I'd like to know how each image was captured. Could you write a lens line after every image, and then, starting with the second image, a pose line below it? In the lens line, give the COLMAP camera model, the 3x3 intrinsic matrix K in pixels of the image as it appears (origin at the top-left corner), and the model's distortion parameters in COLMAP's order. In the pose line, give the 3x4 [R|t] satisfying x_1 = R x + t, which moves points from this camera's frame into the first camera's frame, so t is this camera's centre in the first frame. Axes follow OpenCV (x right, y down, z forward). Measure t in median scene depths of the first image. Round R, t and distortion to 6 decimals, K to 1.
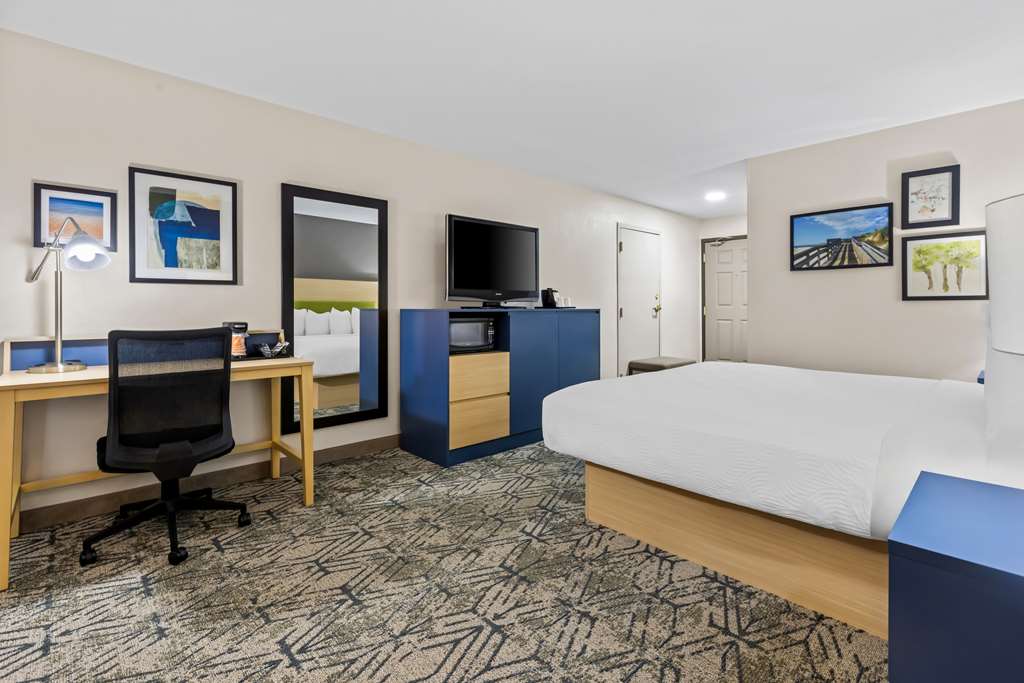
lens RADIAL K [[478.2, 0, 499.9], [0, 478.2, 307.0], [0, 0, 1]] dist [0.007816, 0.001983]
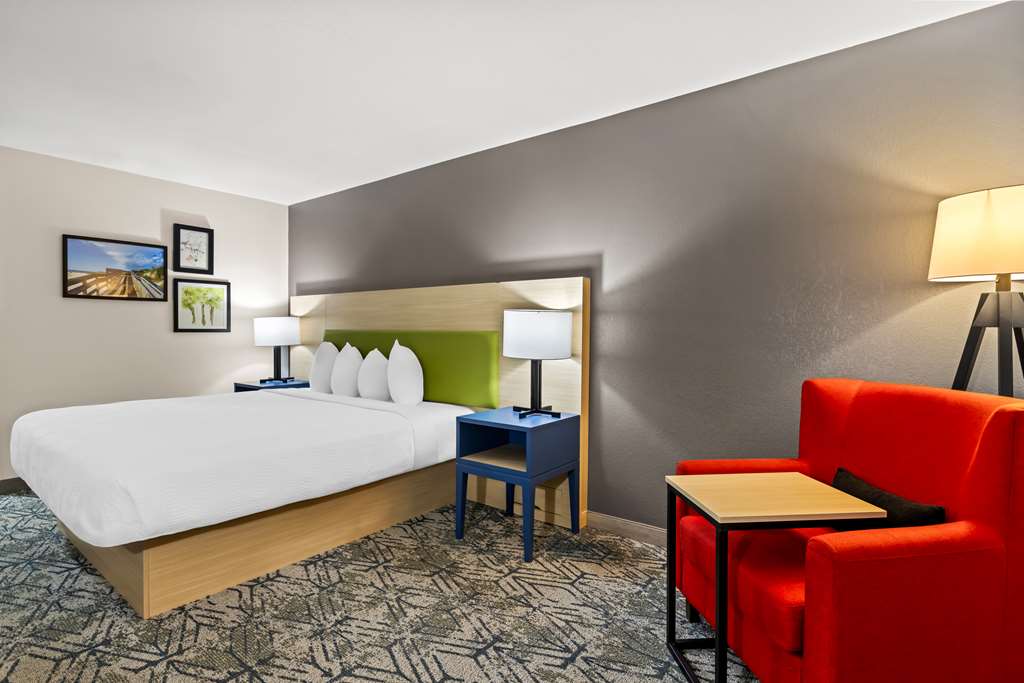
lens RADIAL K [[520.5, 0, 511.9], [0, 520.5, 331.3], [0, 0, 1]] dist [0.006424, -0.003002]
pose [[-0.180475, 0.003442, 0.983574, -0.555062], [-0.001568, 0.999992, -0.003788, -0.012533], [-0.983578, -0.002226, -0.180468, 0.426326]]
